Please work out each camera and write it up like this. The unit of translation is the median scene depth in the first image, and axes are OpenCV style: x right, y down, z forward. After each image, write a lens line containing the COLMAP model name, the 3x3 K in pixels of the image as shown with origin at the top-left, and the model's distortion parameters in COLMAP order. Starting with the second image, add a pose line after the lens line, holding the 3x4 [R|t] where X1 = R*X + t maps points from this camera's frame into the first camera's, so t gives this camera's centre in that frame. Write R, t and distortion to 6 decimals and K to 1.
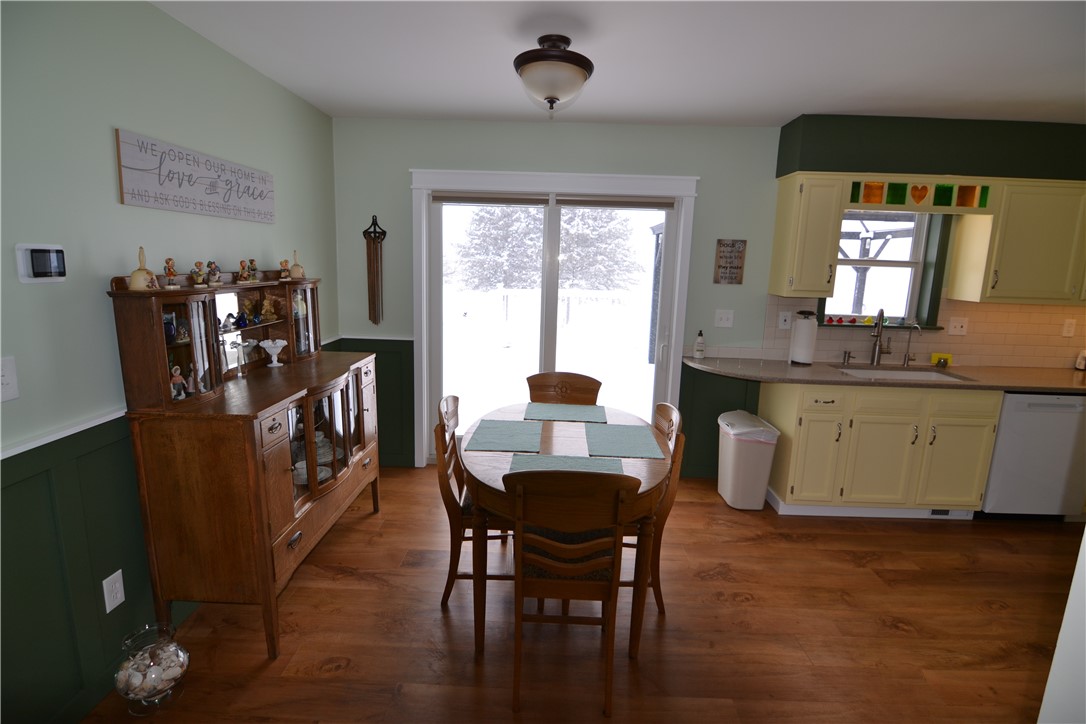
lens RADIAL K [[528.9, 0, 544.6], [0, 528.9, 358.6], [0, 0, 1]] dist [-0.013281, -0.000988]
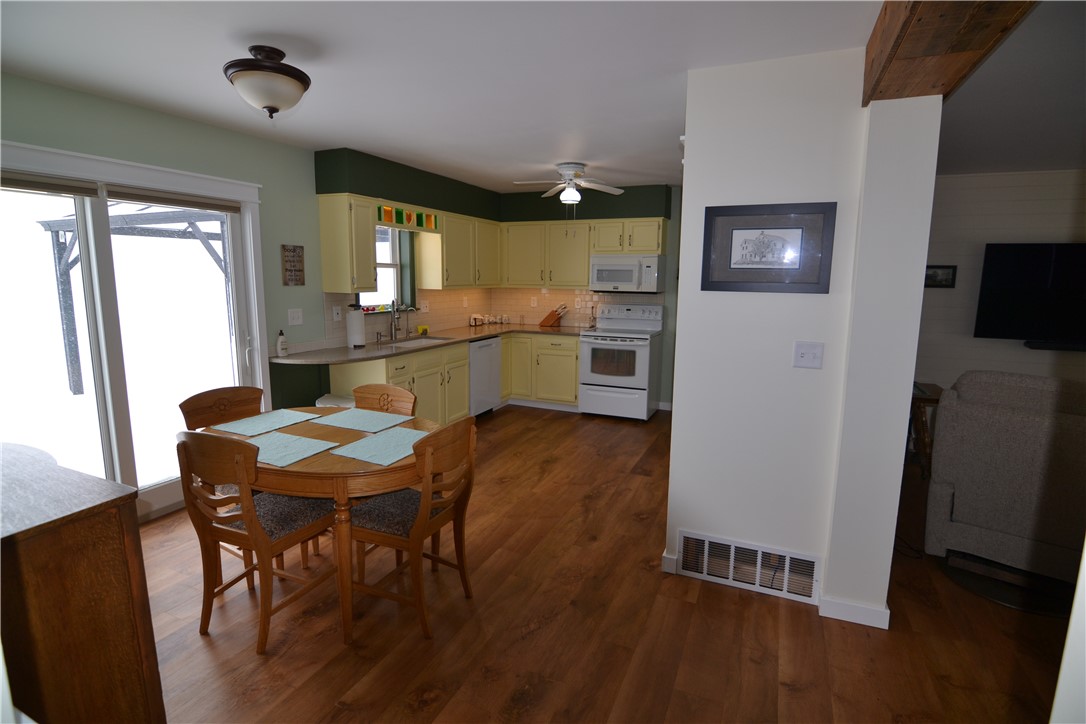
lens RADIAL K [[528.9, 0, 542.2], [0, 528.9, 357.2], [0, 0, 1]] dist [-0.013281, -0.000988]
pose [[0.385405, -0.164463, 0.907973, -0.490738], [0.168172, 0.980028, 0.106130, -0.025016], [-0.907293, 0.111792, 0.405366, 0.102953]]
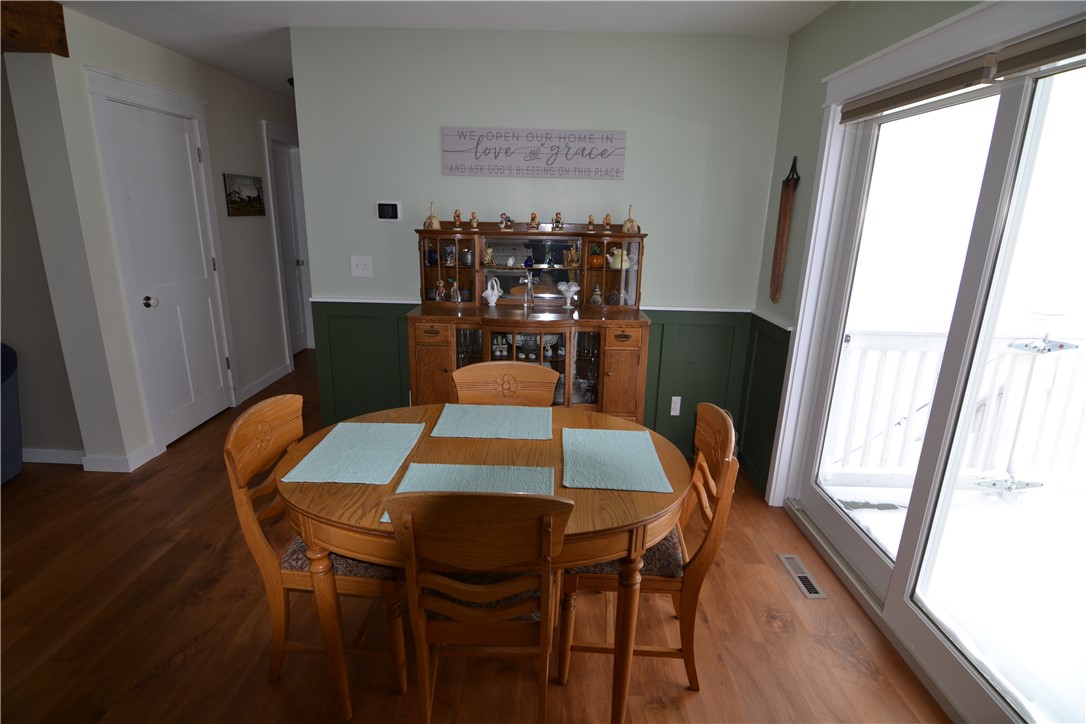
lens RADIAL K [[528.9, 0, 540.1], [0, 528.9, 361.3], [0, 0, 1]] dist [-0.013281, -0.000988]
pose [[0.013524, 0.243547, -0.969795, 0.470619], [-0.204621, 0.950032, 0.235730, -0.101011], [0.978748, 0.195252, 0.062683, 0.670985]]
